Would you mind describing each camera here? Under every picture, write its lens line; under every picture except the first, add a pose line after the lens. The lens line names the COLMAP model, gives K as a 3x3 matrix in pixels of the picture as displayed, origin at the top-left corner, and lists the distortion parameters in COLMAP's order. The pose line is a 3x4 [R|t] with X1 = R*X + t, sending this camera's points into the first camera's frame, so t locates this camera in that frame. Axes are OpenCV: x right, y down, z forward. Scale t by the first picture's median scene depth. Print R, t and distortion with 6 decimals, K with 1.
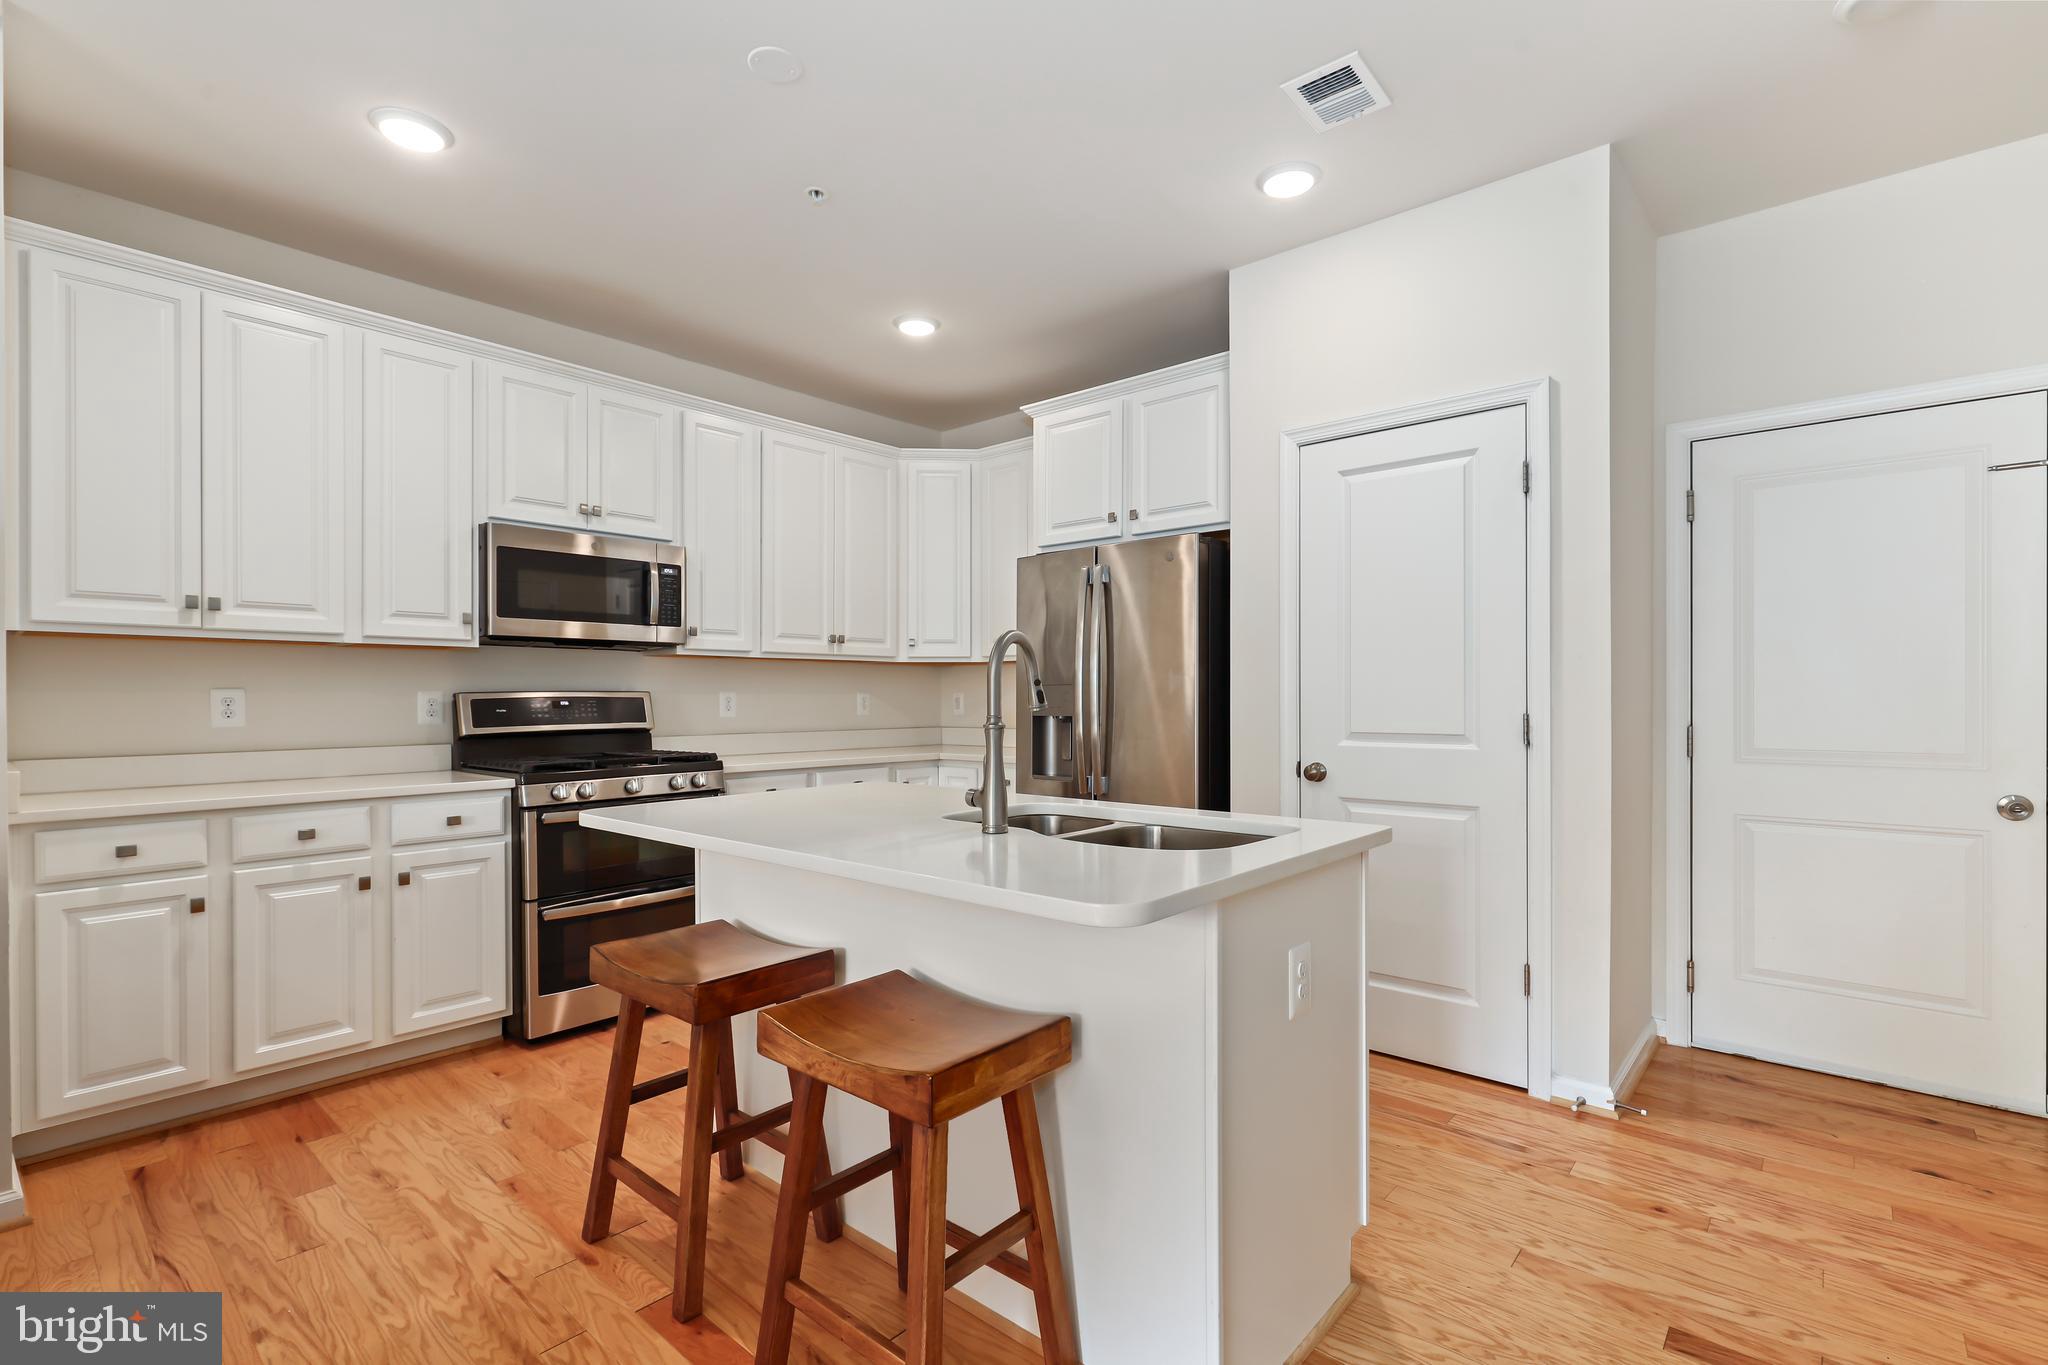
lens RADIAL K [[937.8, 0, 1037.1], [0, 937.8, 678.1], [0, 0, 1]] dist [0.001641, -0.002643]
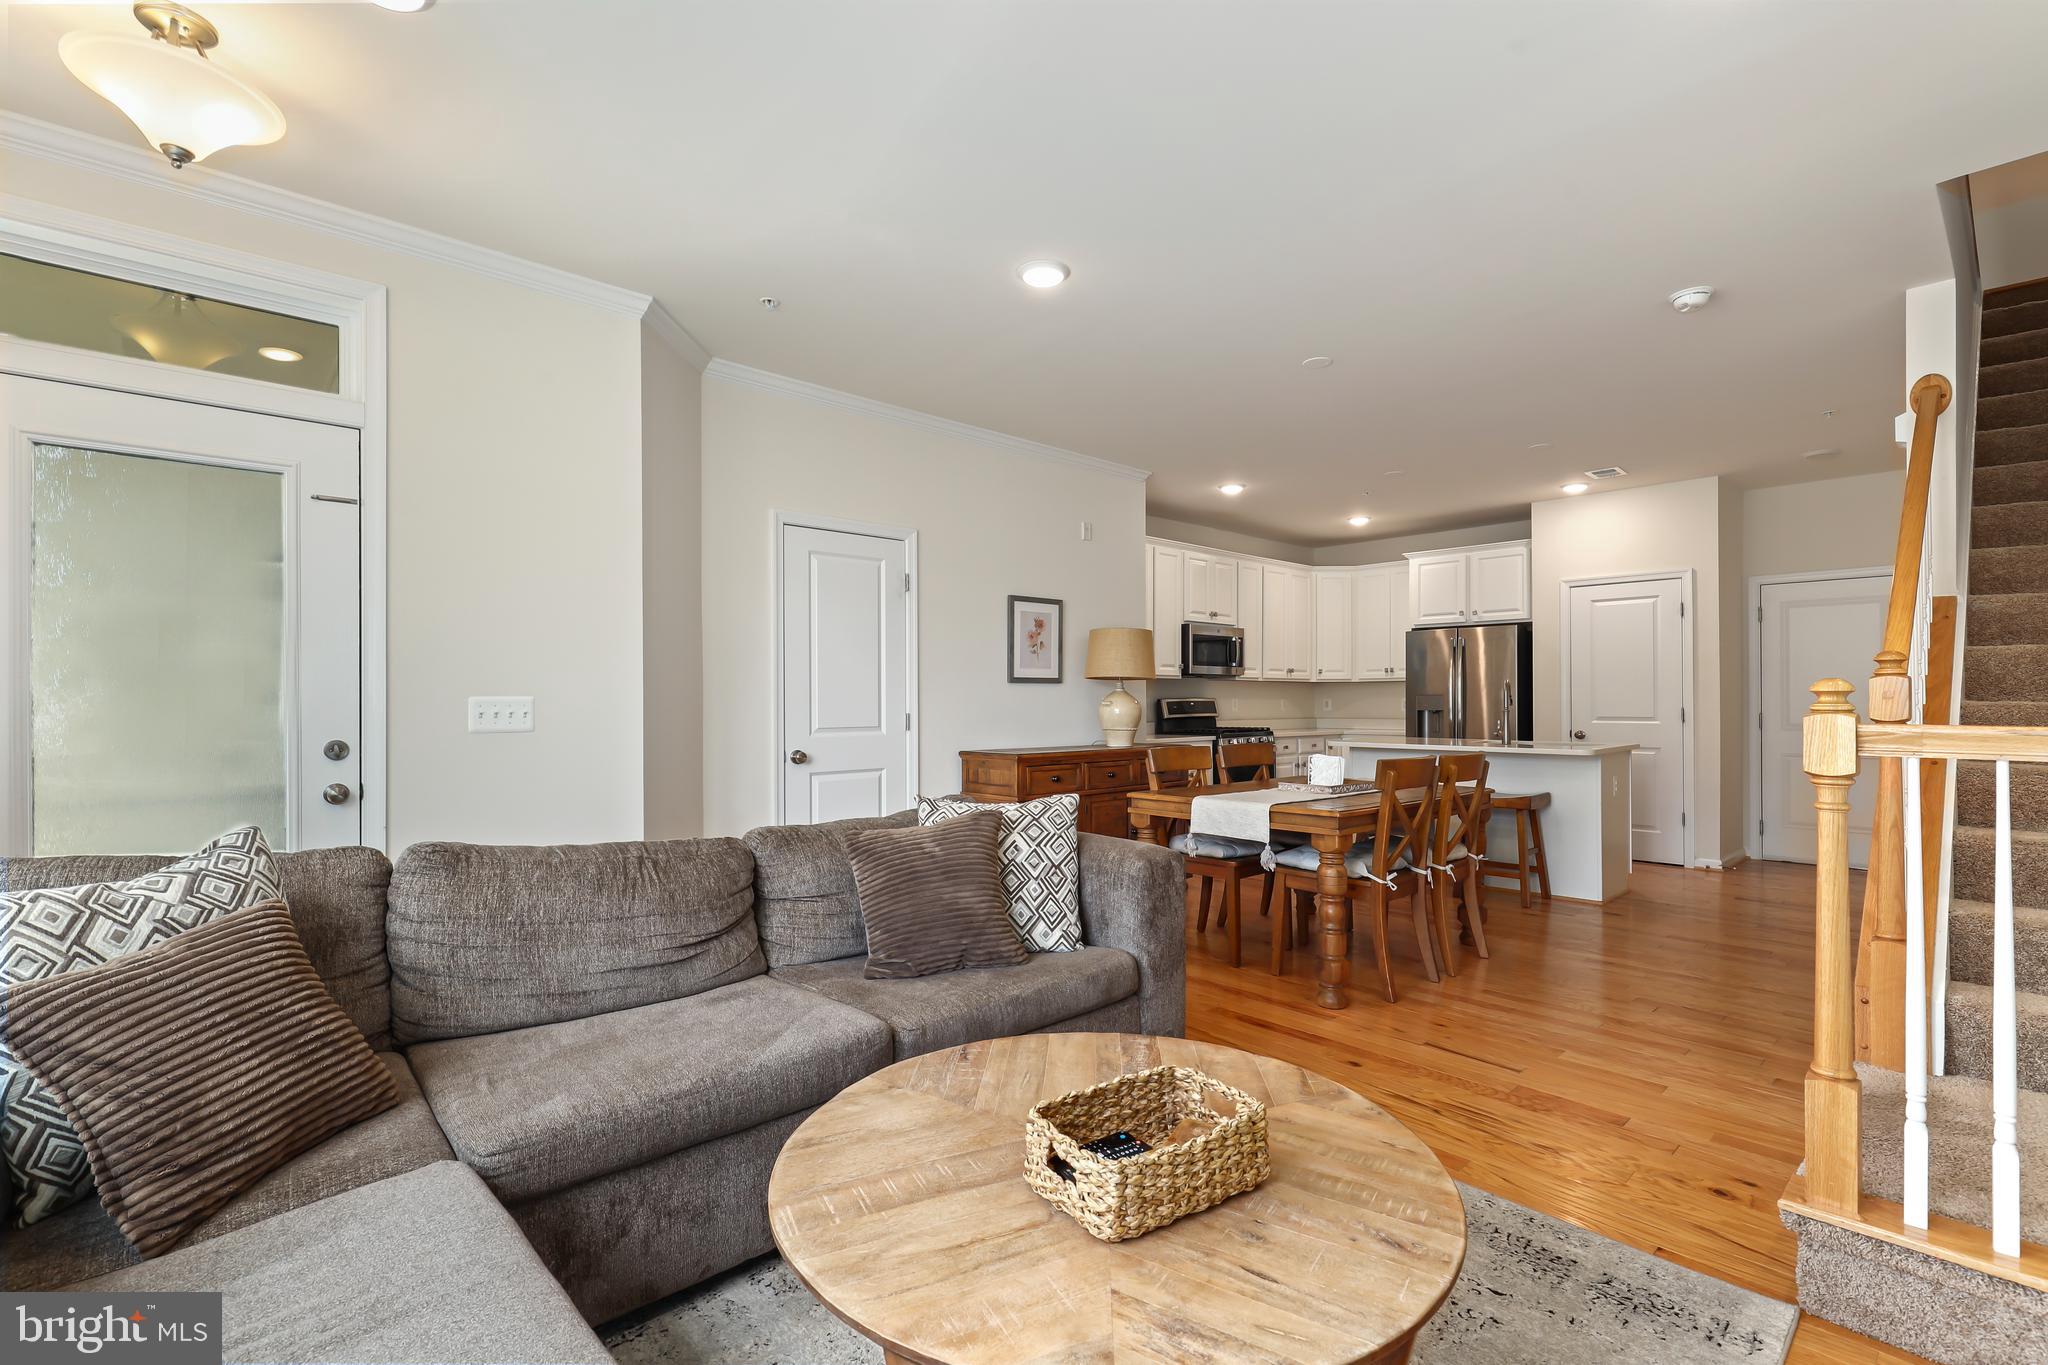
lens RADIAL K [[937.8, 0, 1028.0], [0, 937.8, 679.2], [0, 0, 1]] dist [0.001641, -0.002643]
pose [[0.994080, -0.001826, -0.108639, -0.743287], [0.001406, 0.999991, -0.003942, -0.023894], [0.108645, 0.003766, 0.994073, -1.320053]]
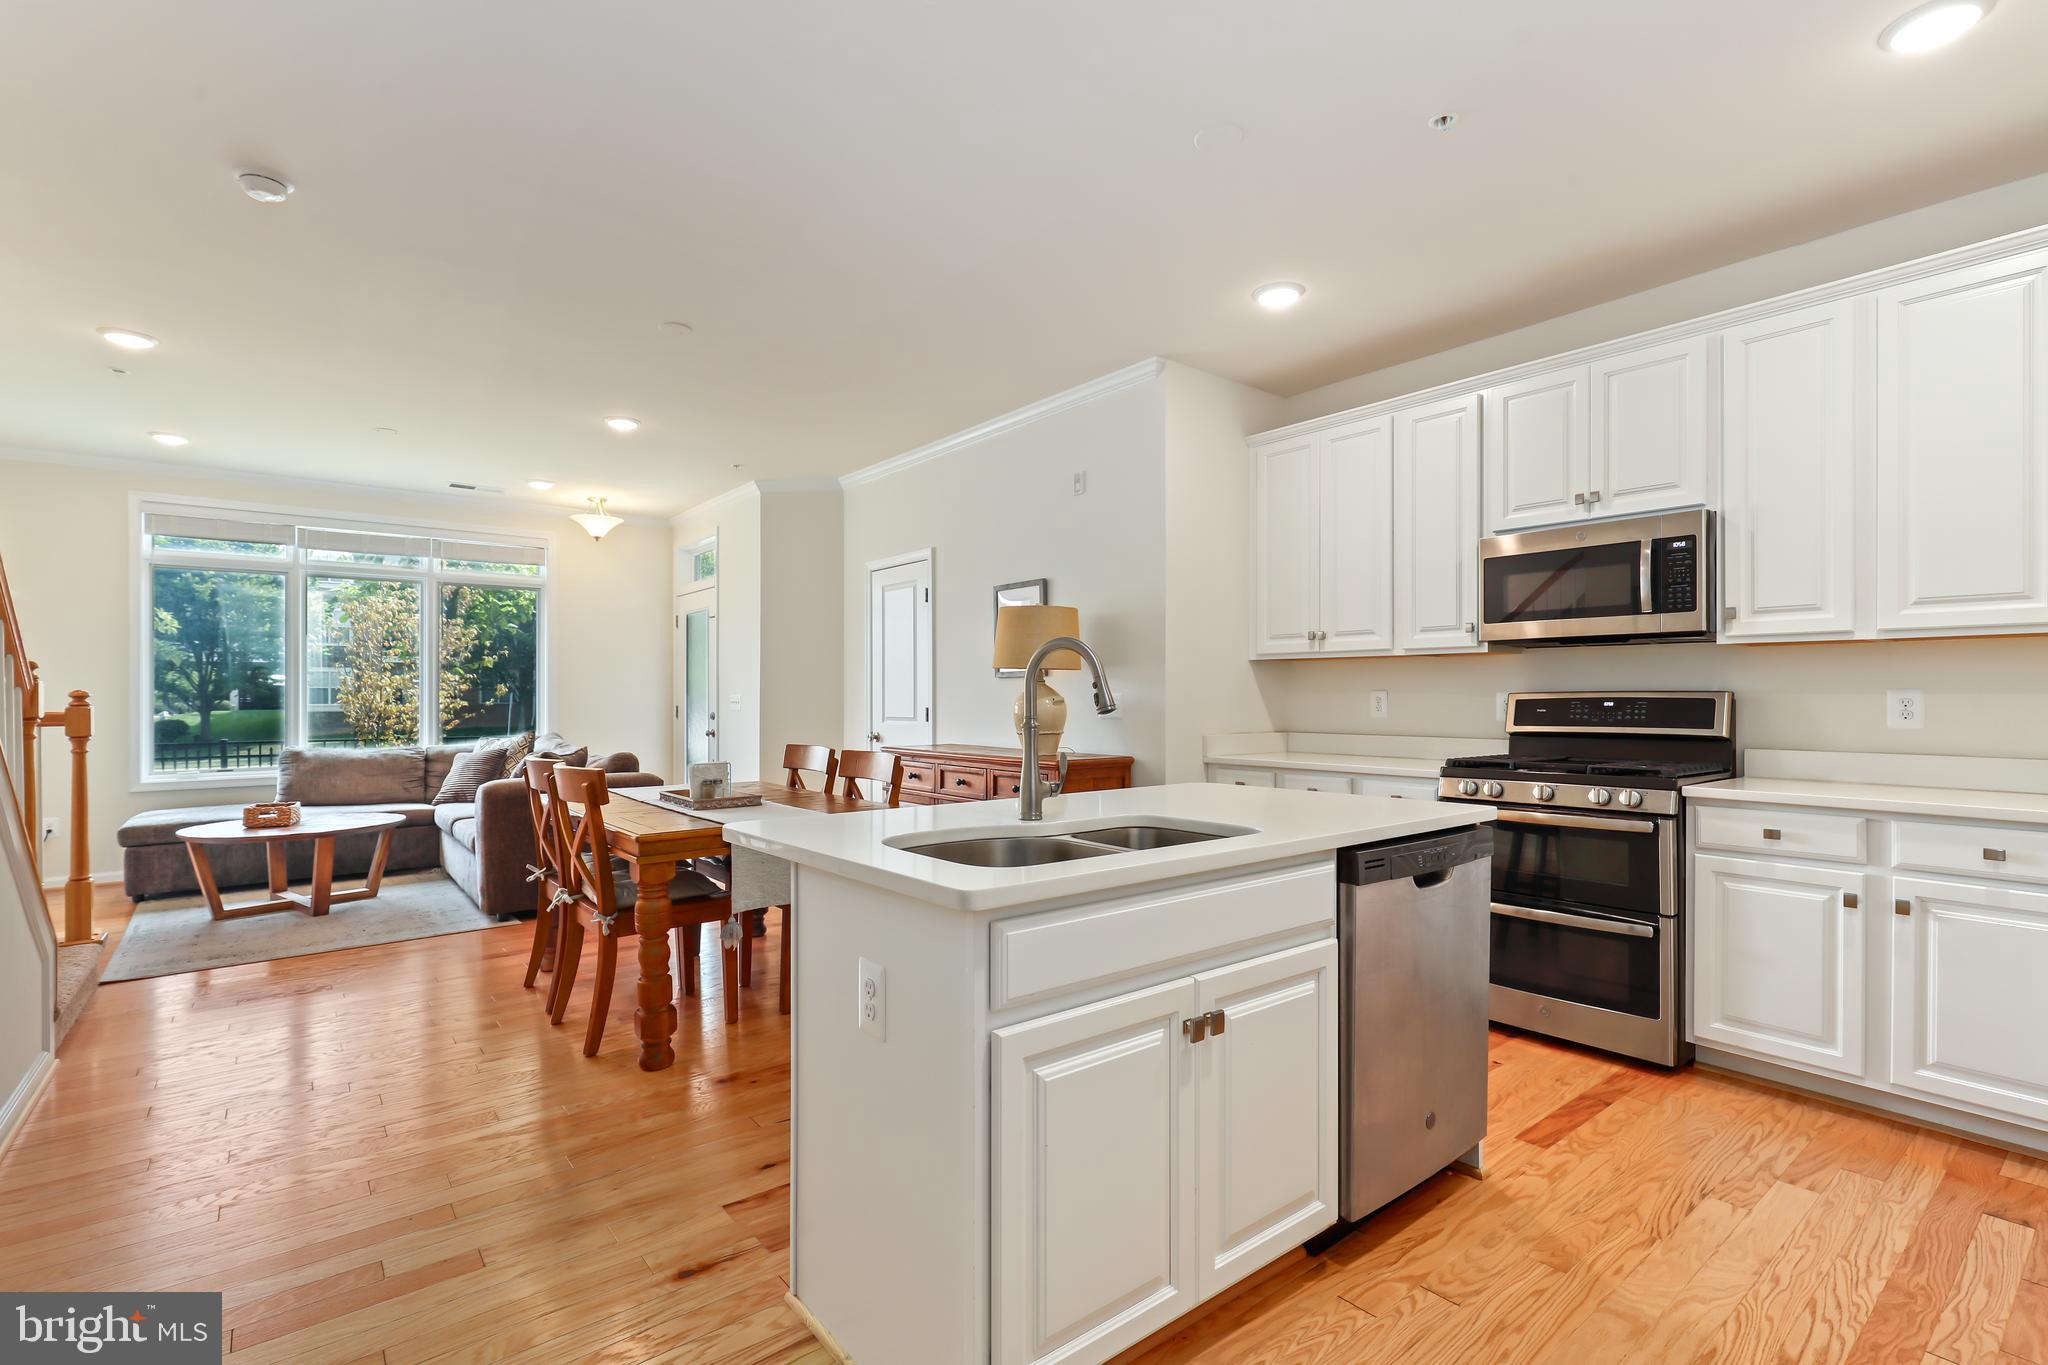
lens RADIAL K [[937.8, 0, 1026.7], [0, 937.8, 689.9], [0, 0, 1]] dist [0.001641, -0.002643]
pose [[-0.184588, -0.006682, -0.982793, 0.611004], [0.018566, 0.999775, -0.010285, 0.013186], [0.982641, -0.020145, -0.184423, 0.692482]]
